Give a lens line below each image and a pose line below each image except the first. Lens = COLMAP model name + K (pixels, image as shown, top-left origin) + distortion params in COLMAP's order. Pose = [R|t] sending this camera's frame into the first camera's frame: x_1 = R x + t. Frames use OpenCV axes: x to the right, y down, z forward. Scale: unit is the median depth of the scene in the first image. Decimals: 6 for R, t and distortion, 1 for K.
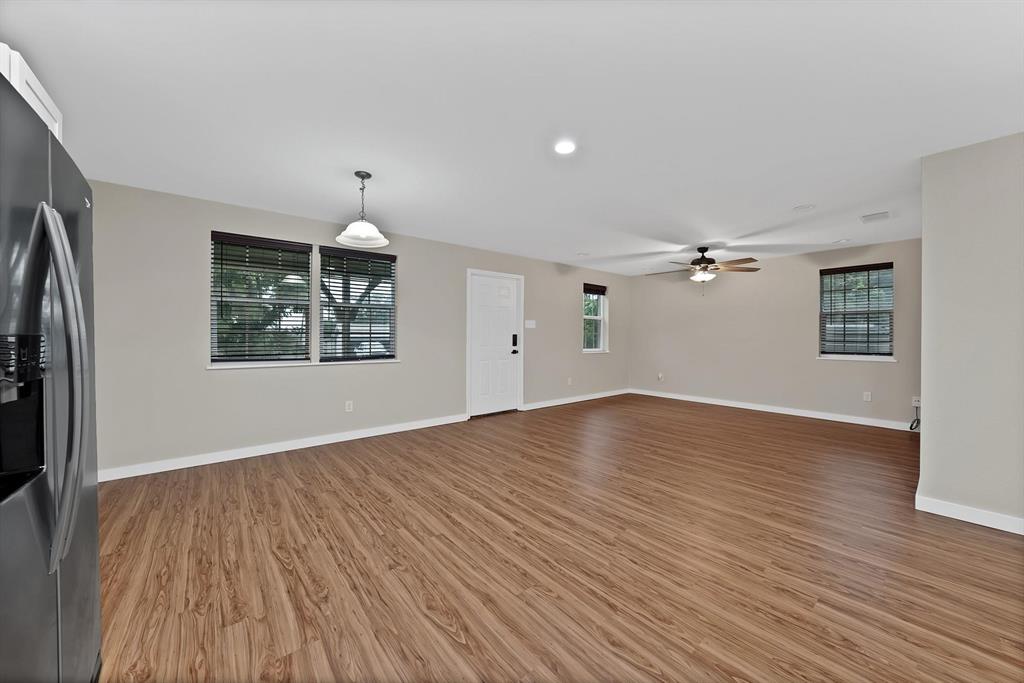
lens RADIAL K [[369.4, 0, 506.1], [0, 369.4, 343.3], [0, 0, 1]] dist [-0.022556, 0.002908]
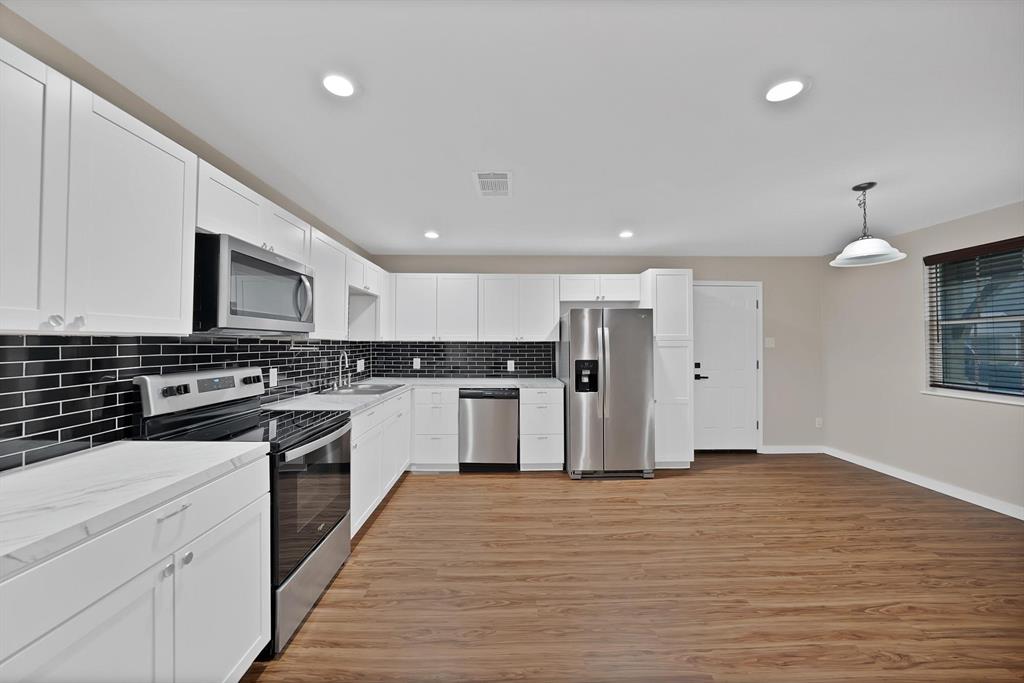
lens RADIAL K [[369.4, 0, 514.1], [0, 369.4, 335.8], [0, 0, 1]] dist [-0.022556, 0.002908]
pose [[-0.612927, -0.019371, -0.789902, 0.789157], [-0.016427, 0.999796, -0.011771, -0.064631], [0.789969, 0.005761, -0.613120, 0.834318]]
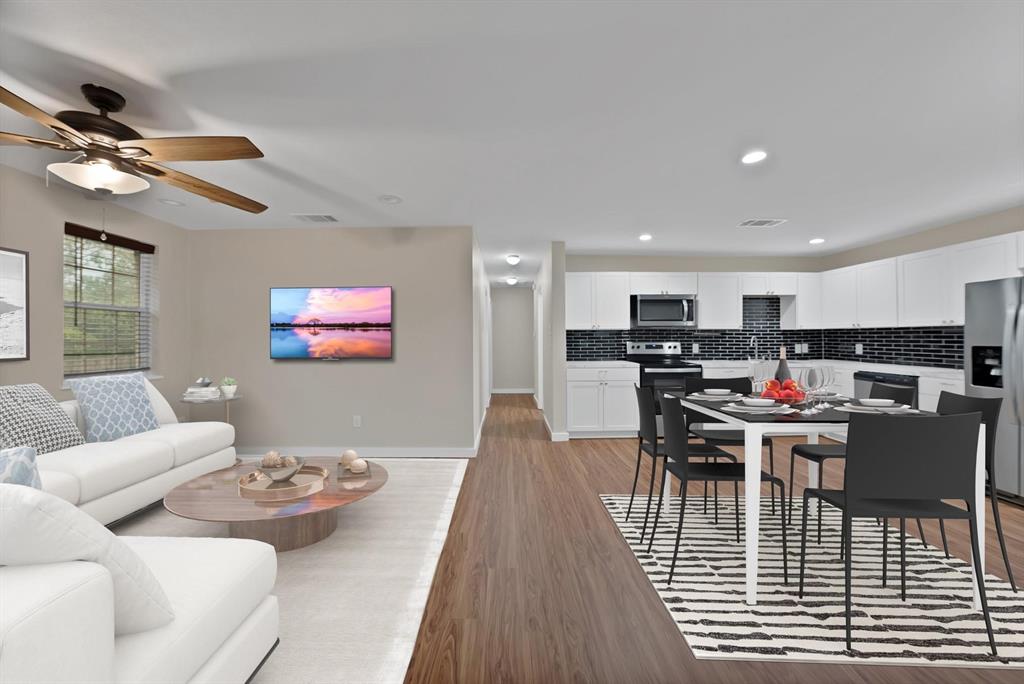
lens RADIAL K [[369.4, 0, 509.0], [0, 369.4, 337.7], [0, 0, 1]] dist [-0.022556, 0.002908]
pose [[-0.786590, 0.000710, 0.617475, 0.060363], [0.013713, 0.999773, 0.016319, -0.058887], [-0.617323, 0.021304, -0.786421, 1.807604]]
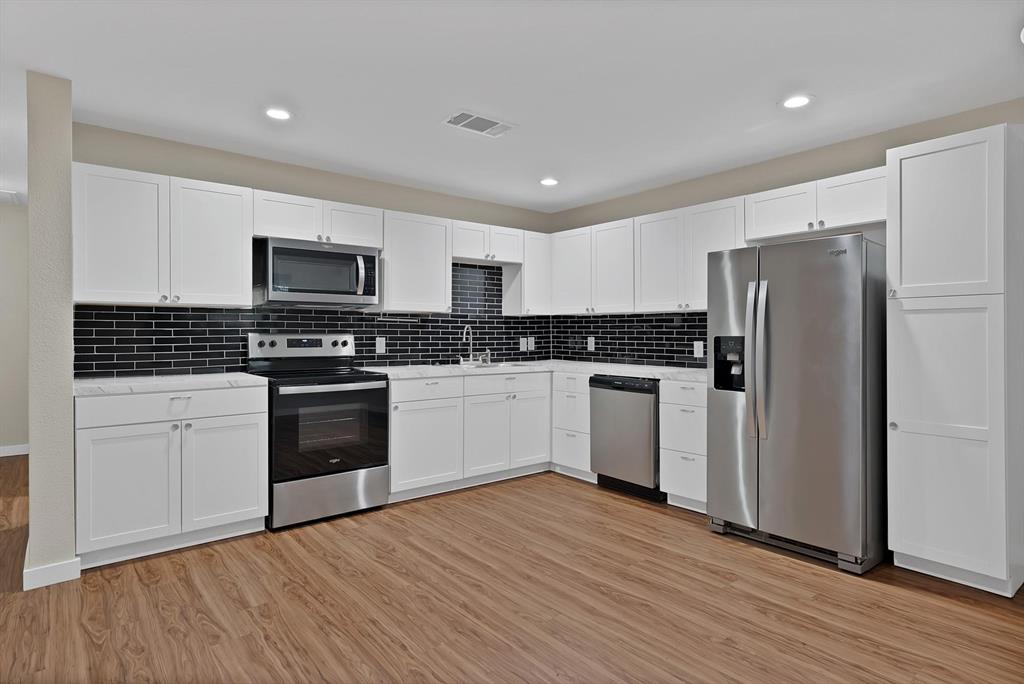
lens RADIAL K [[562.6, 0, 511.0], [0, 562.6, 331.4], [0, 0, 1]] dist [0.007318, 0.000676]
pose [[-0.999995, -0.002338, -0.001891, 0.093189], [-0.002367, 0.999878, 0.015437, -0.029161], [0.001855, 0.015442, -0.999879, 1.397511]]
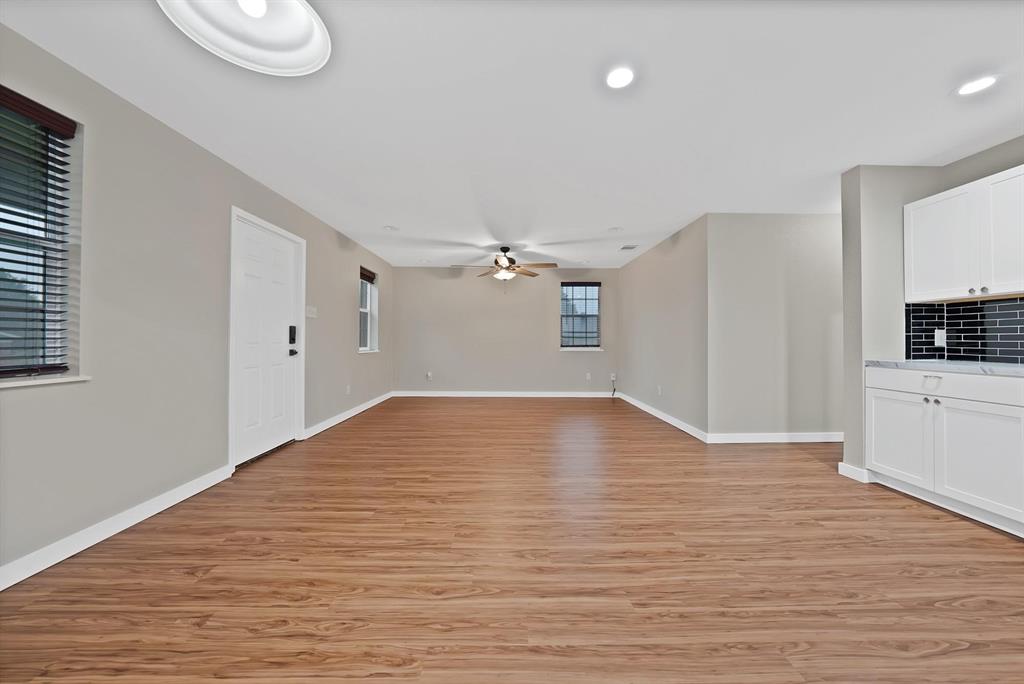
lens RADIAL K [[369.4, 0, 510.2], [0, 369.4, 339.1], [0, 0, 1]] dist [-0.022556, 0.002908]
pose [[0.622036, -0.000144, 0.782989, -0.490843], [0.014753, 0.999825, -0.011537, 0.025012], [-0.782850, 0.018727, 0.621929, 0.579209]]
